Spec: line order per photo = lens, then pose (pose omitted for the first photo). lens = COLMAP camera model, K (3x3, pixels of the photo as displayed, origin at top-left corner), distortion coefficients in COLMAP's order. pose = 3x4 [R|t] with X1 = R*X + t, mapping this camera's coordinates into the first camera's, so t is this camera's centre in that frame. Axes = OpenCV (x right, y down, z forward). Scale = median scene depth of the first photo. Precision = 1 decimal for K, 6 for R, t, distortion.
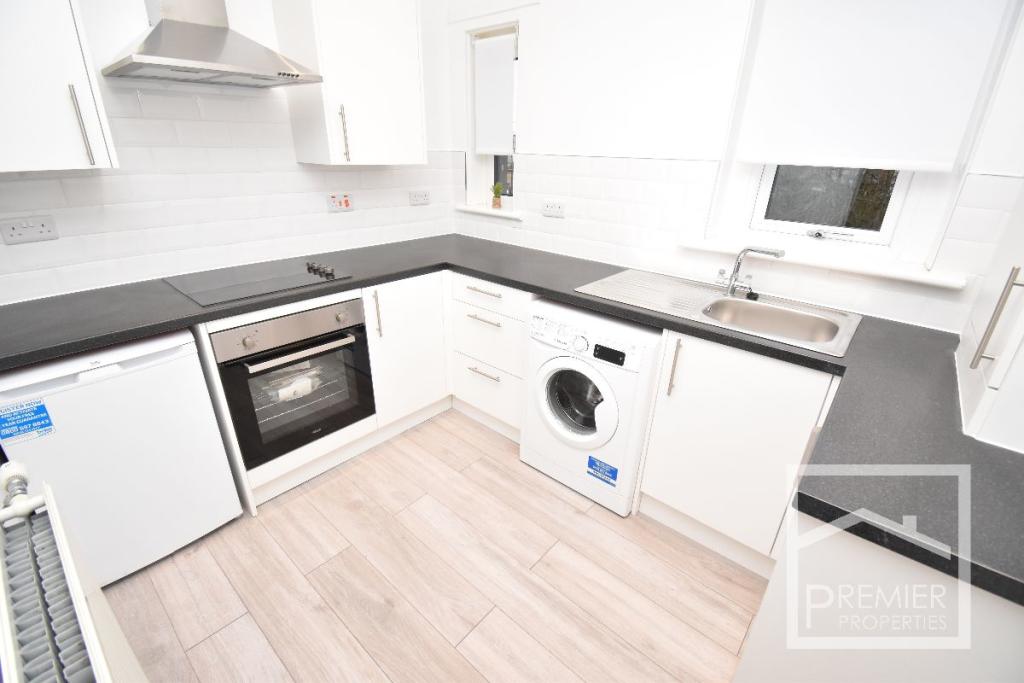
lens RADIAL K [[453.3, 0, 514.2], [0, 453.3, 343.2], [0, 0, 1]] dist [0.003789, -0.000030]
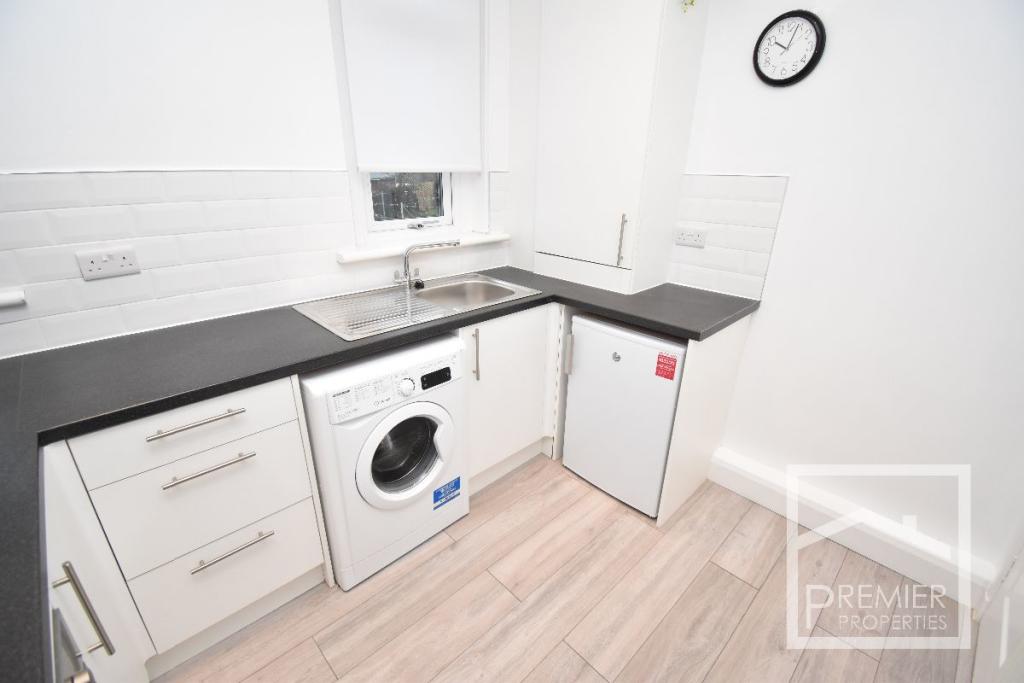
lens RADIAL K [[453.3, 0, 511.8], [0, 453.3, 342.7], [0, 0, 1]] dist [0.003789, -0.000030]
pose [[0.088031, -0.391113, 0.916123, -0.580659], [0.381924, 0.862660, 0.331590, -0.274965], [-0.919992, 0.320699, 0.225316, 0.577678]]
